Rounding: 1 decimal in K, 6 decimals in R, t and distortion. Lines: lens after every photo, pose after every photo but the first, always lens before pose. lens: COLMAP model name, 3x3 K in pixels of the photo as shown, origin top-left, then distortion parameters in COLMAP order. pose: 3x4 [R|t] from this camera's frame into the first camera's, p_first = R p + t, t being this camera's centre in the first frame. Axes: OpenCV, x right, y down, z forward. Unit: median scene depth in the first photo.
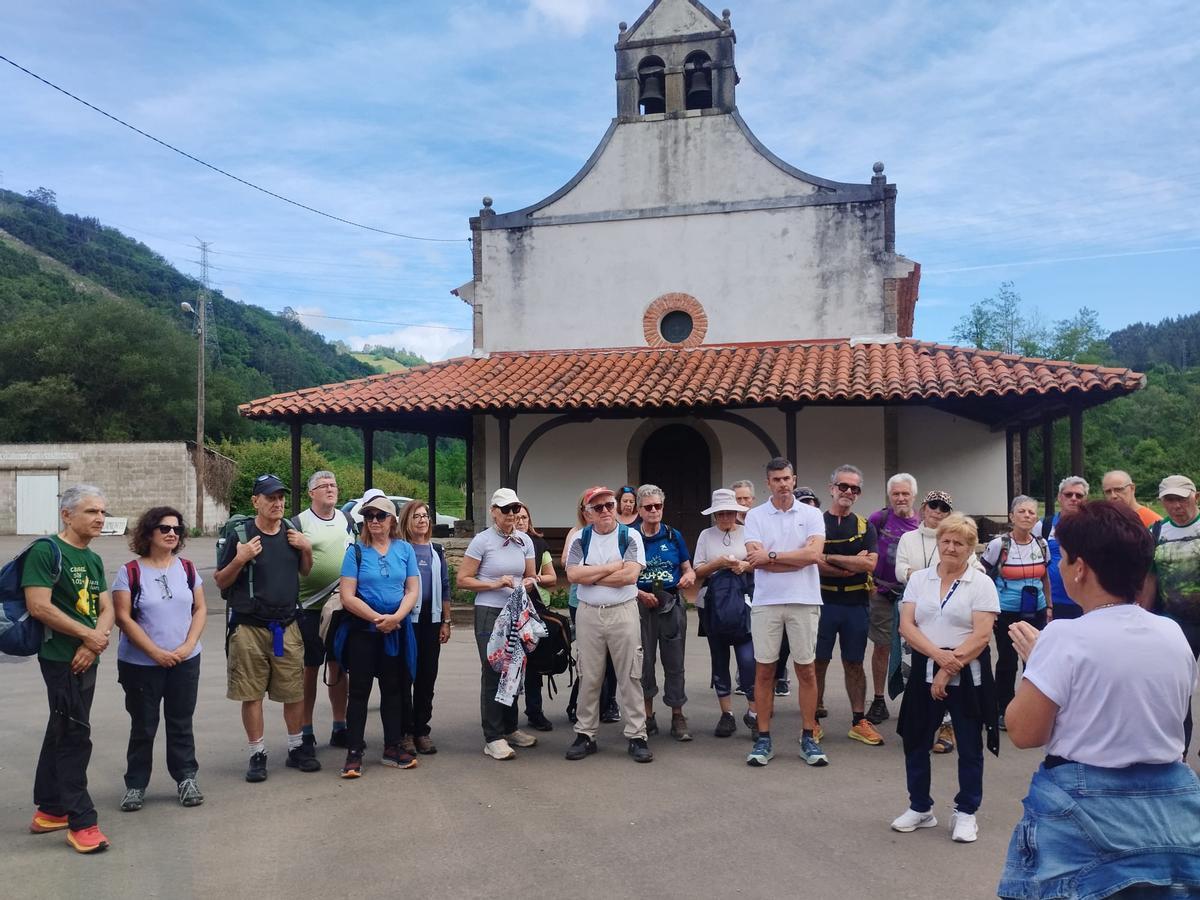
lens RADIAL K [[1022.6, 0, 595.6], [0, 1022.6, 442.5], [0, 0, 1]] dist [0.049201, 0.000602]
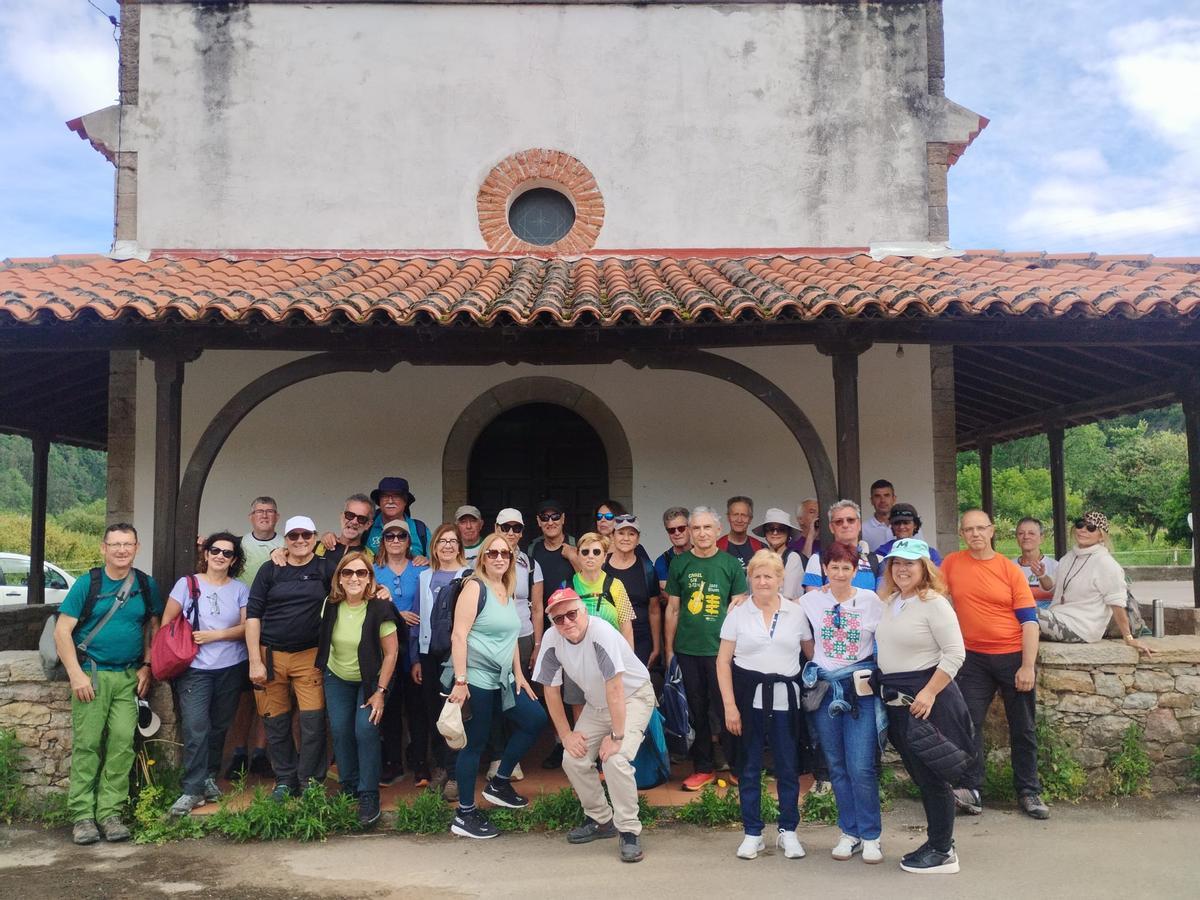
lens RADIAL K [[1013.7, 0, 600.0], [0, 1013.7, 450.0], [0, 0, 1]] dist [0.049639, -0.049881]
pose [[0.962754, 0.017519, 0.269811, -0.030242], [-0.005570, 0.998972, -0.044986, 0.028968], [-0.270321, 0.041807, 0.961862, 0.517481]]
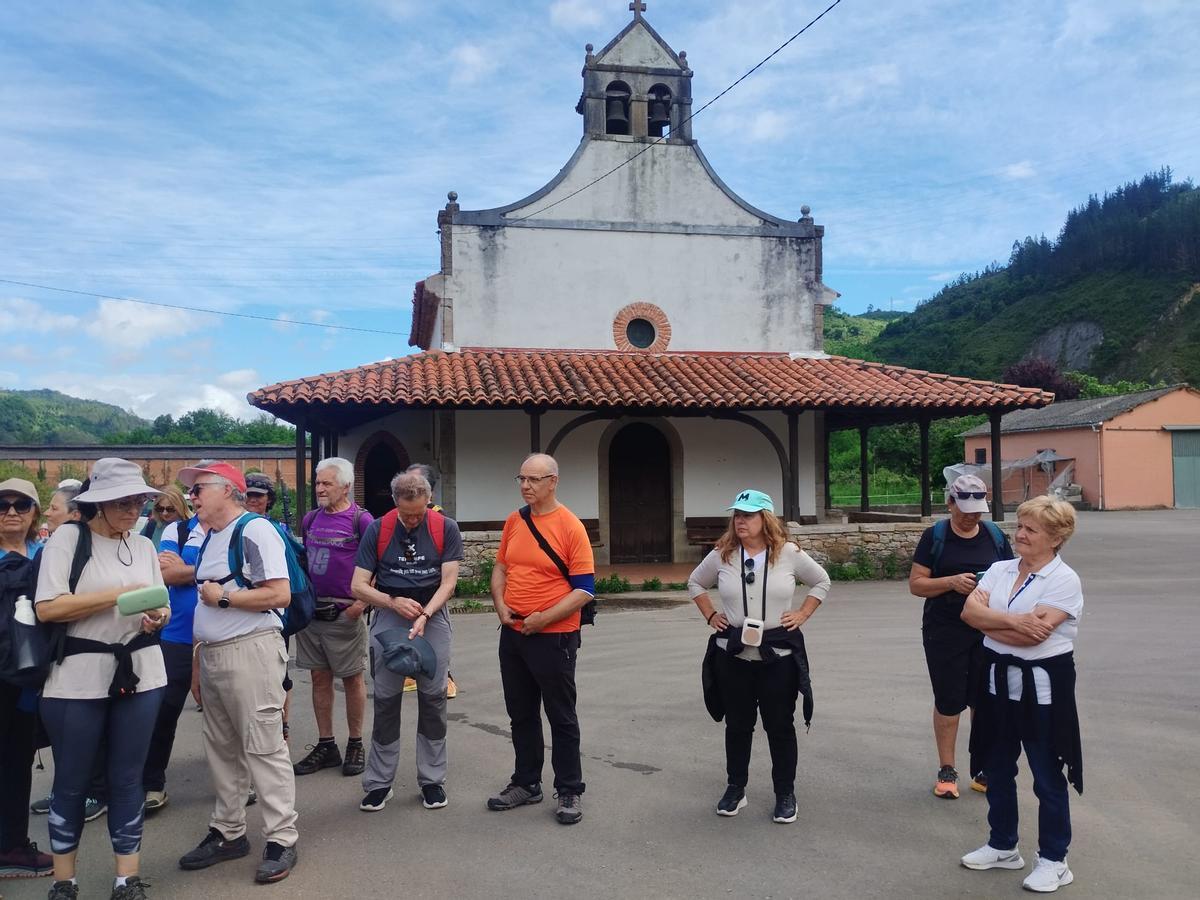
lens RADIAL K [[1013.7, 0, 600.0], [0, 1013.7, 450.0], [0, 0, 1]] dist [0.049639, -0.049881]
pose [[0.898497, 0.009212, 0.438883, -0.447667], [-0.012685, 0.999907, 0.004982, 0.006793], [-0.438797, -0.010043, 0.898530, 0.046390]]
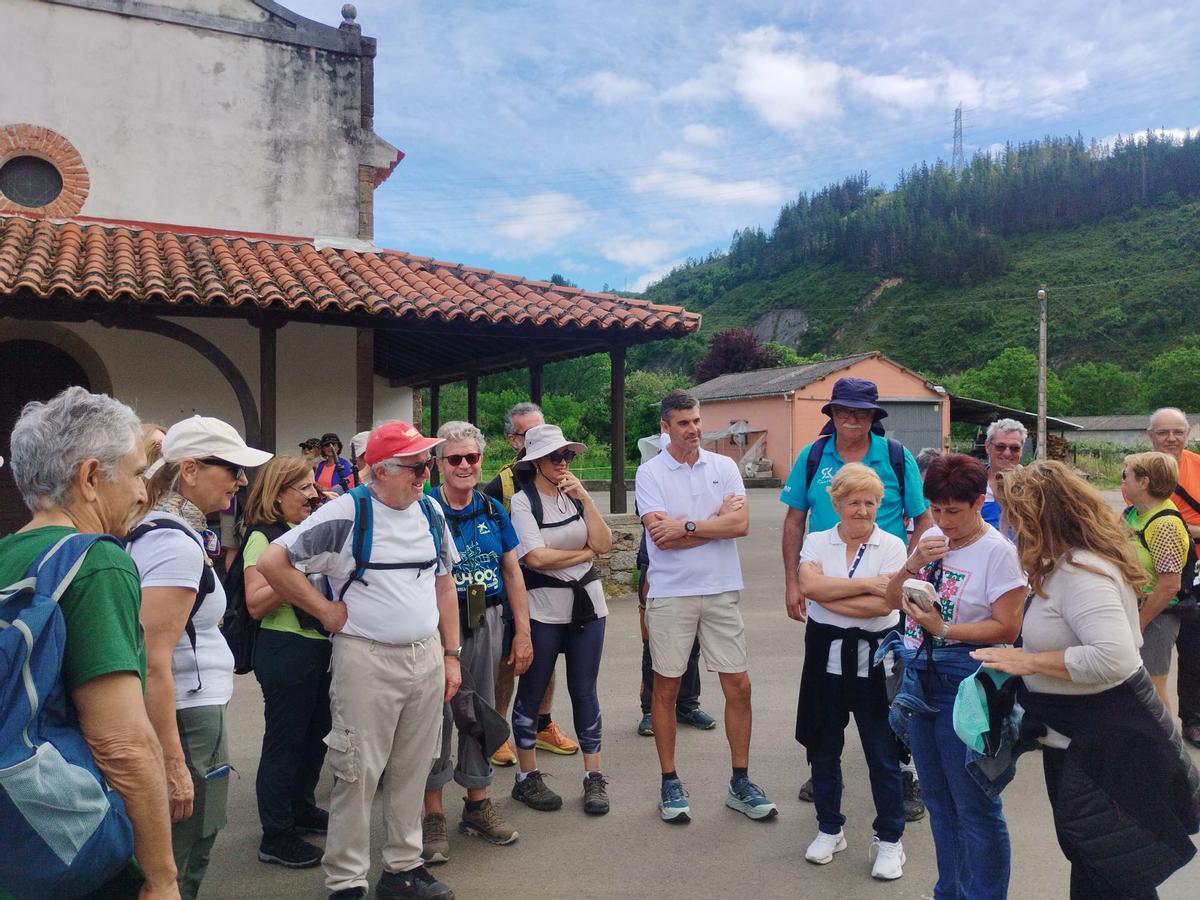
lens RADIAL K [[1007.0, 0, 605.2], [0, 1007.0, 454.8], [0, 0, 1]] dist [0.071217, -0.093319]
pose [[0.754628, 0.004795, 0.656135, -0.064016], [-0.033391, 0.998958, 0.031104, 0.021060], [-0.655302, -0.045381, 0.754002, 0.312687]]
